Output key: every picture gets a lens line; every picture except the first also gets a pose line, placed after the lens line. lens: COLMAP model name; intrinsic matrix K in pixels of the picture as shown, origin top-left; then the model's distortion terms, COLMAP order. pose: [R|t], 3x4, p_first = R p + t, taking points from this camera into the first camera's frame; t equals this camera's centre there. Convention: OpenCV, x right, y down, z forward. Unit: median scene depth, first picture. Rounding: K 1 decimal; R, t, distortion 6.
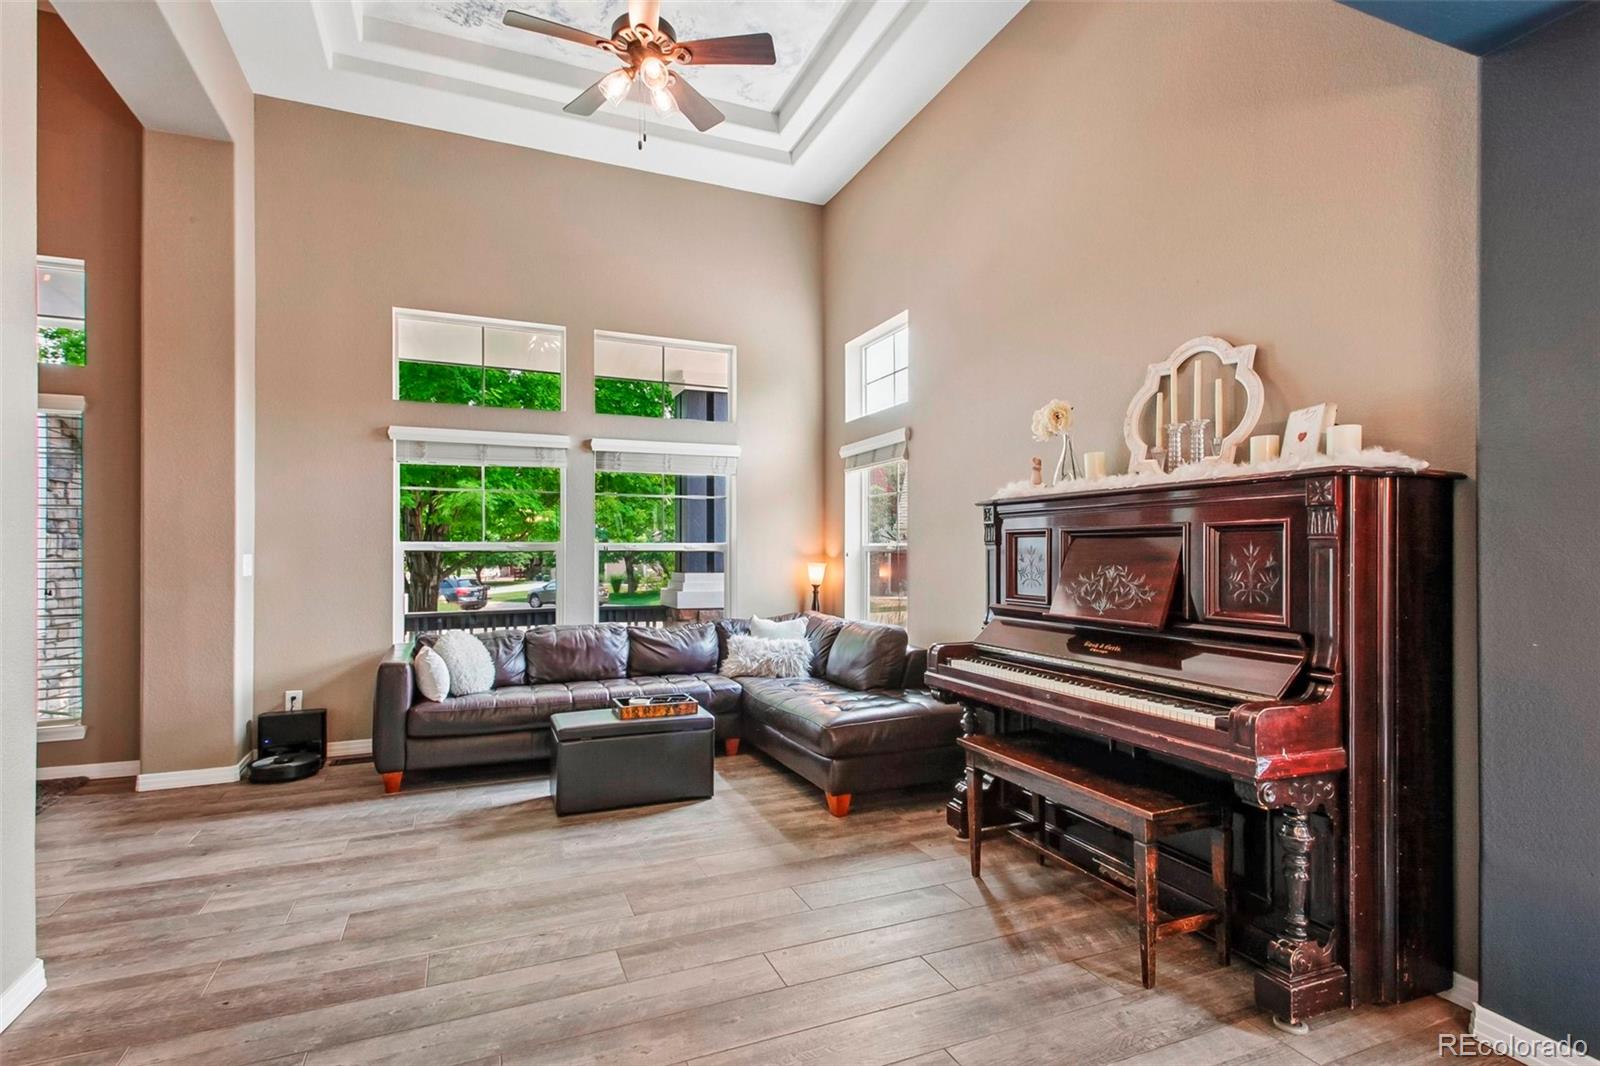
lens RADIAL K [[769.7, 0, 772.1], [0, 769.7, 544.0], [0, 0, 1]] dist [0.025880, -0.002078]
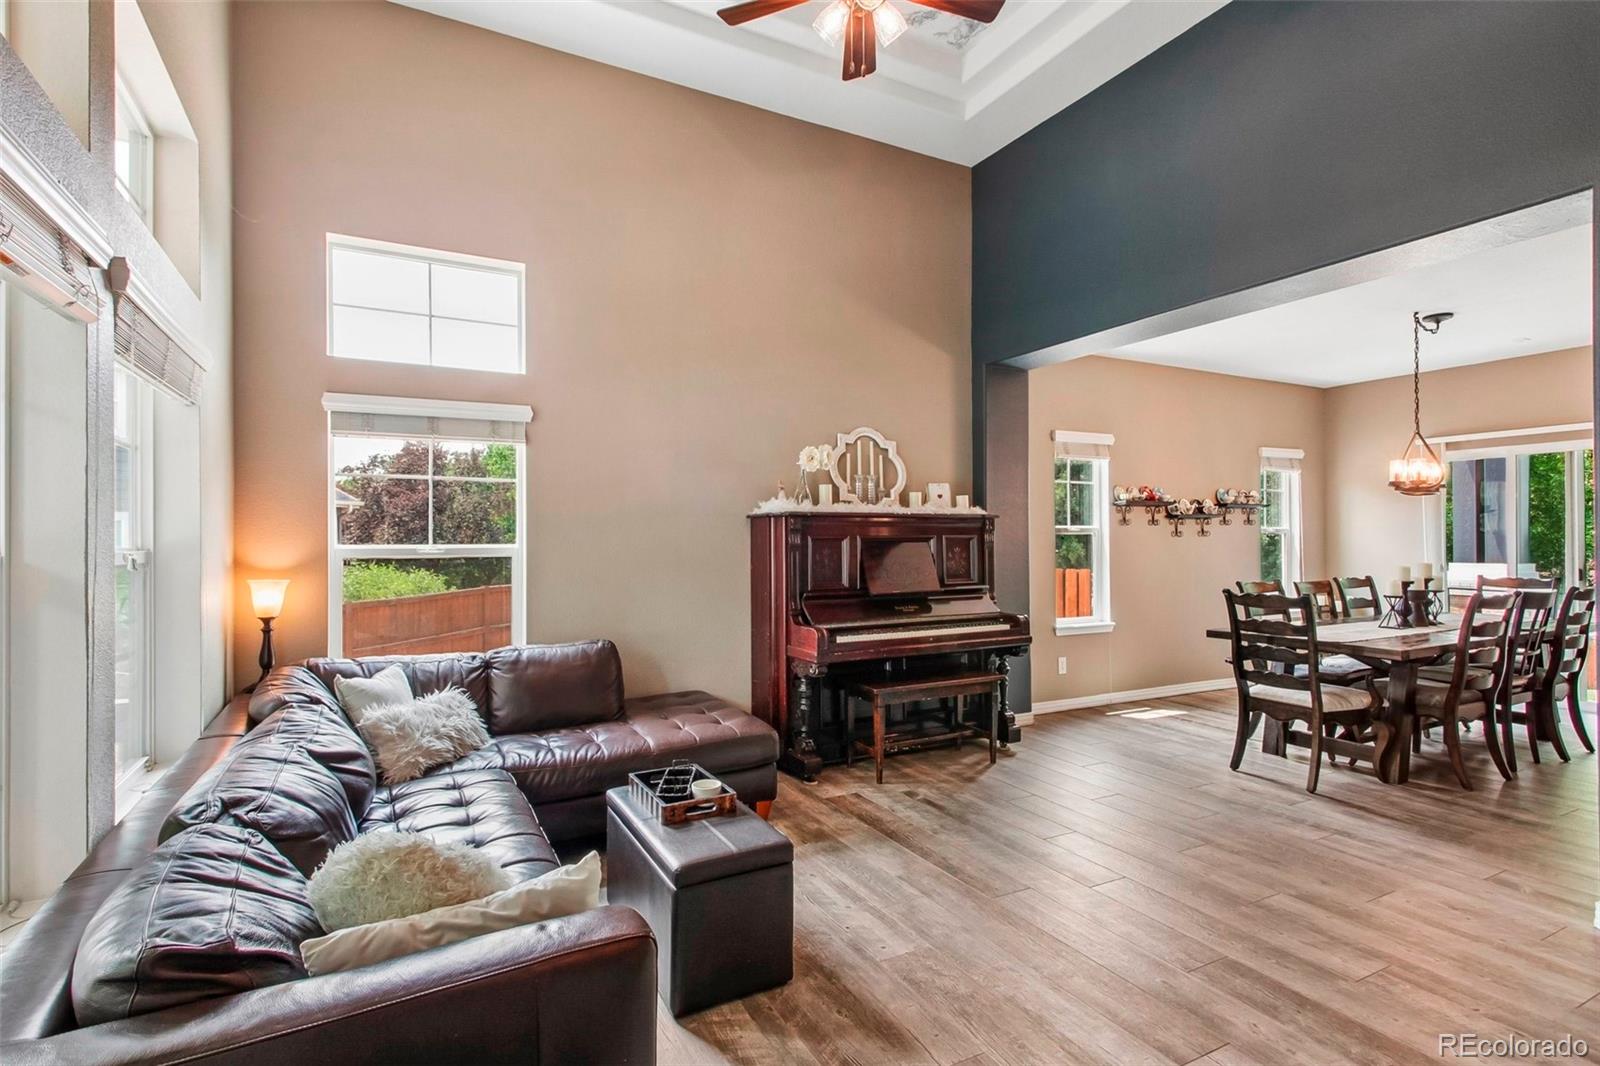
lens RADIAL K [[769.7, 0, 795.0], [0, 769.7, 537.8], [0, 0, 1]] dist [0.025880, -0.002078]
pose [[-0.106845, 0.002399, 0.994273, -1.186041], [-0.004205, 0.999987, -0.002865, -0.013979], [-0.994267, -0.004487, -0.106834, 1.388109]]
